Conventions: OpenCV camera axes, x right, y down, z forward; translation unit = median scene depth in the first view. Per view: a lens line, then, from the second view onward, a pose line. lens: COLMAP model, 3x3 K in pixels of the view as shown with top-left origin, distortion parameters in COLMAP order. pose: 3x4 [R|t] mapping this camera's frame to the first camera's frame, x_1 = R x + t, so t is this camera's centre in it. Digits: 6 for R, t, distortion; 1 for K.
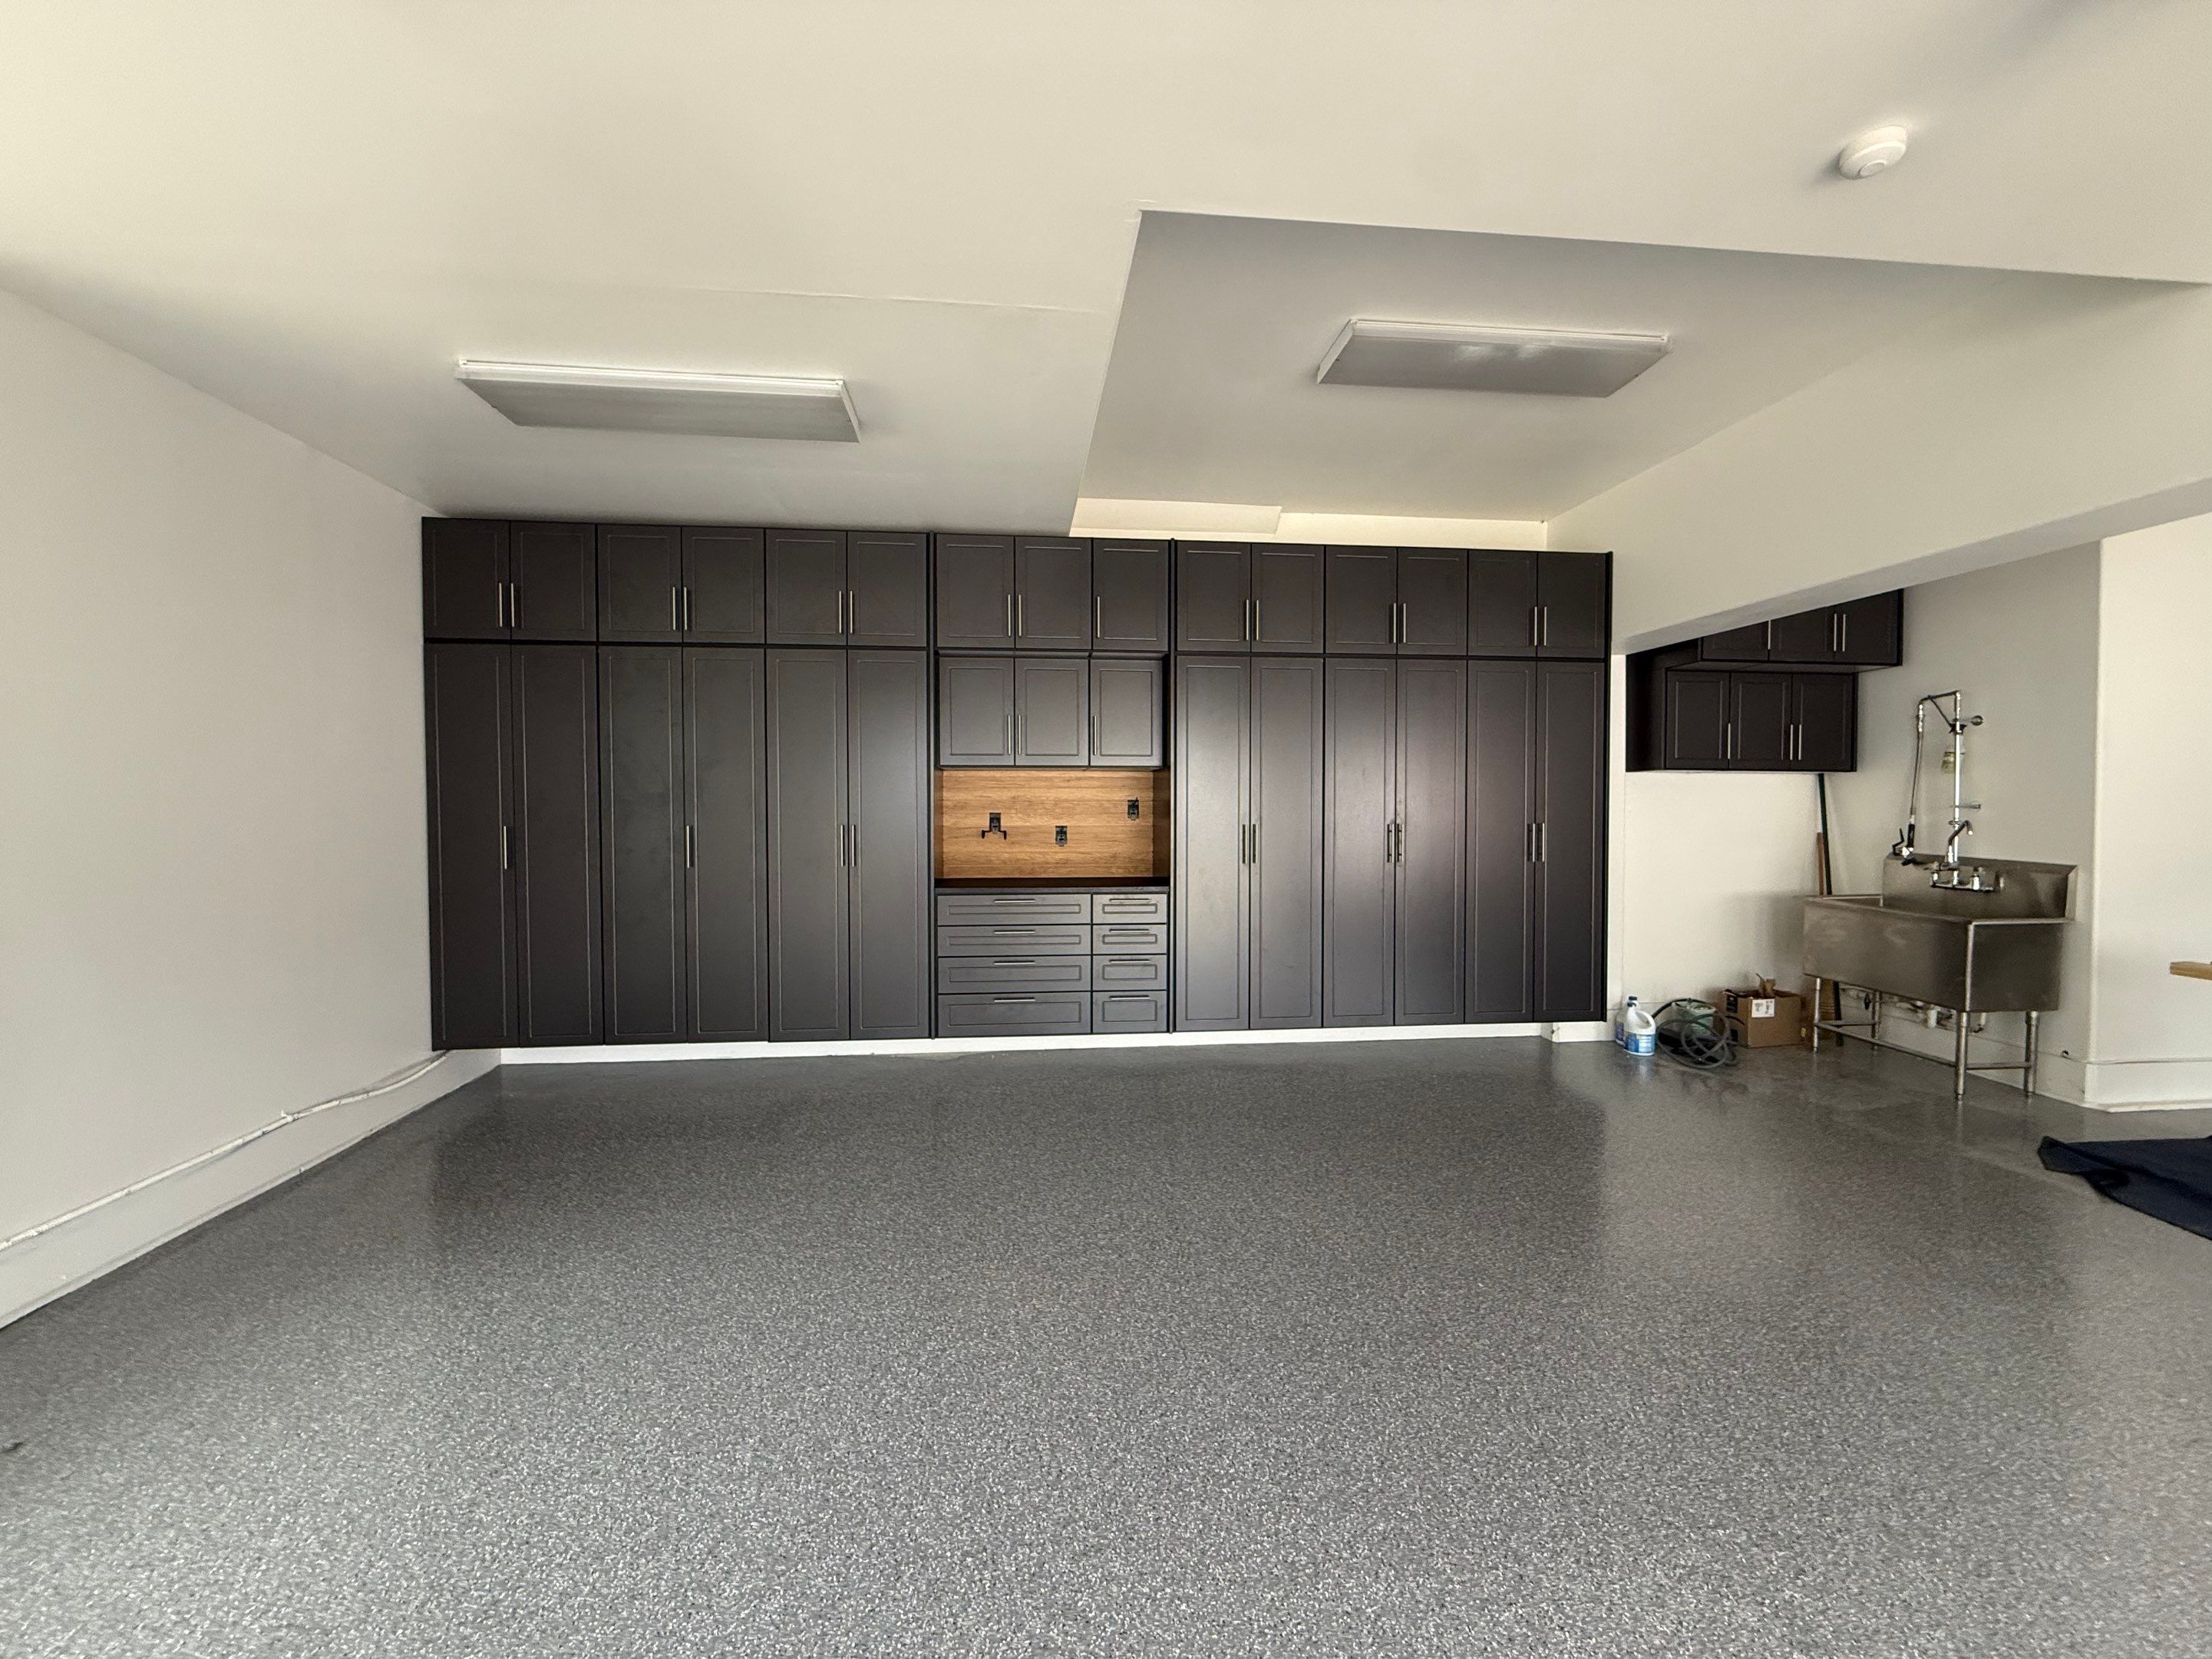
lens RADIAL K [[896.4, 0, 1108.6], [0, 896.4, 824.6], [0, 0, 1]] dist [0.000615, 0.000252]
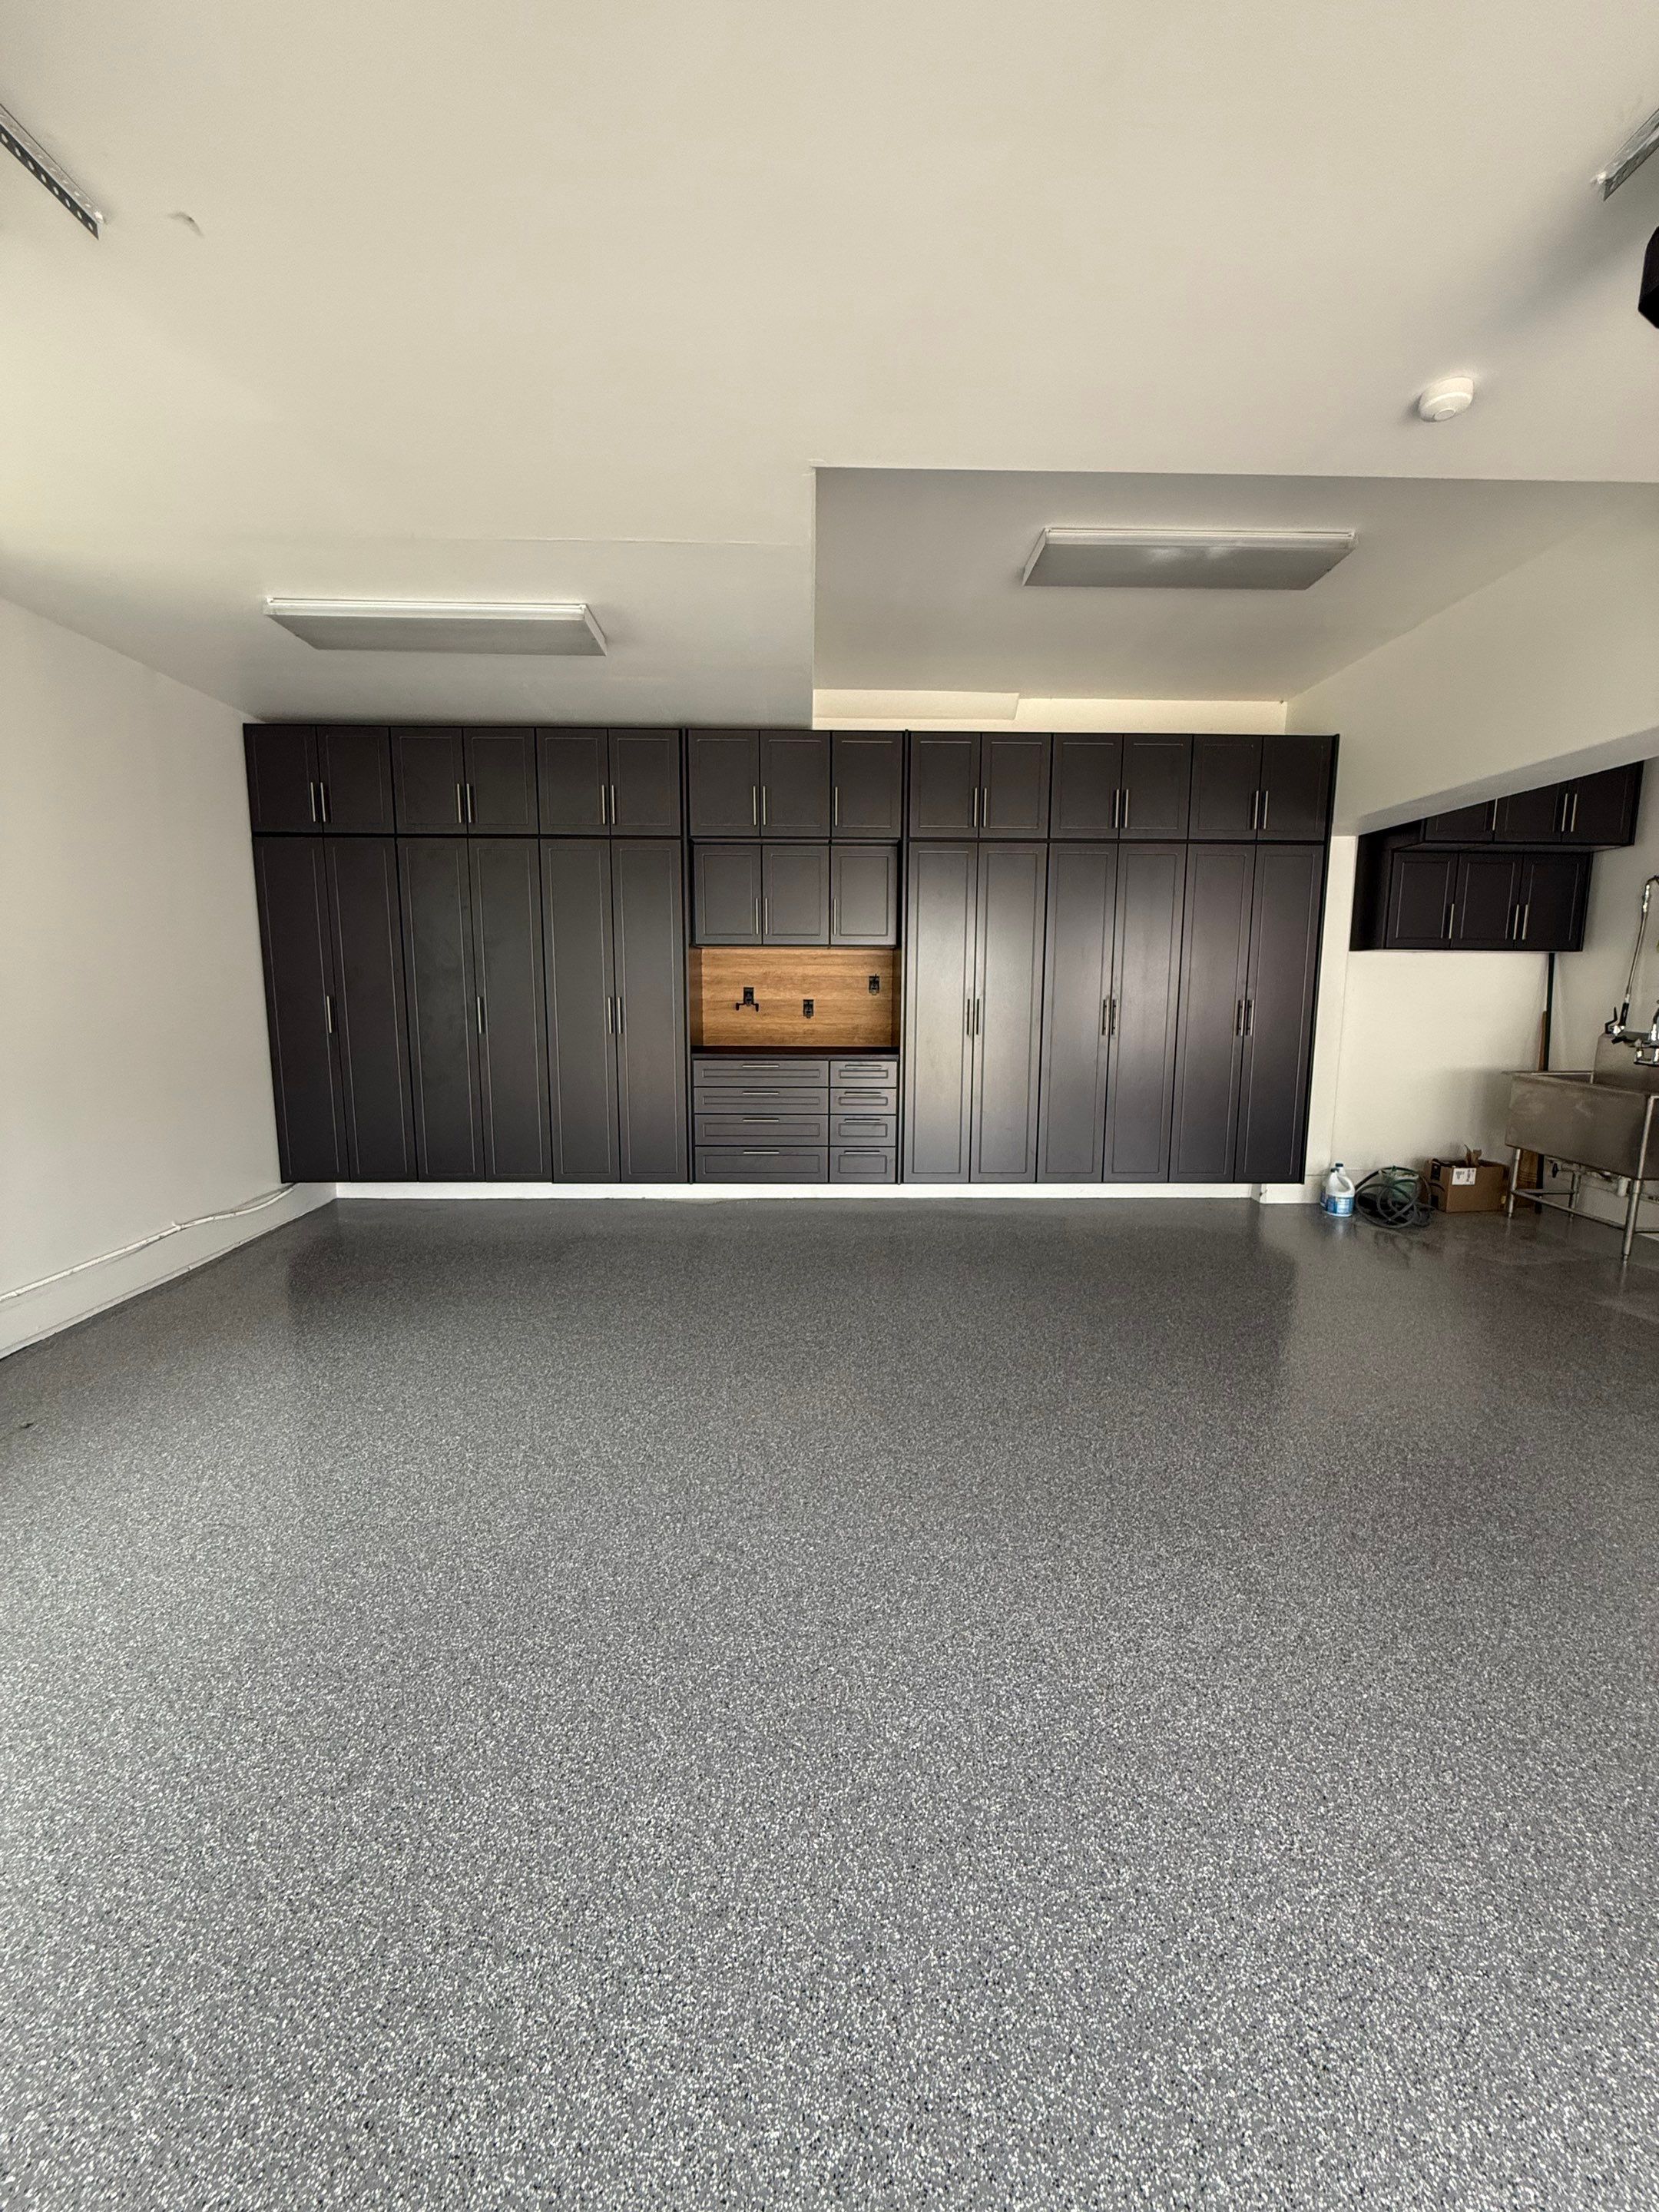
lens RADIAL K [[896.5, 0, 839.4], [0, 896.5, 1103.4], [0, 0, 1]] dist [0.000615, 0.000252]
pose [[0.996882, 0.015538, -0.077367, 0.080723], [-0.006665, 0.993499, 0.113650, 0.002961], [0.078630, -0.112780, 0.990504, -0.115819]]
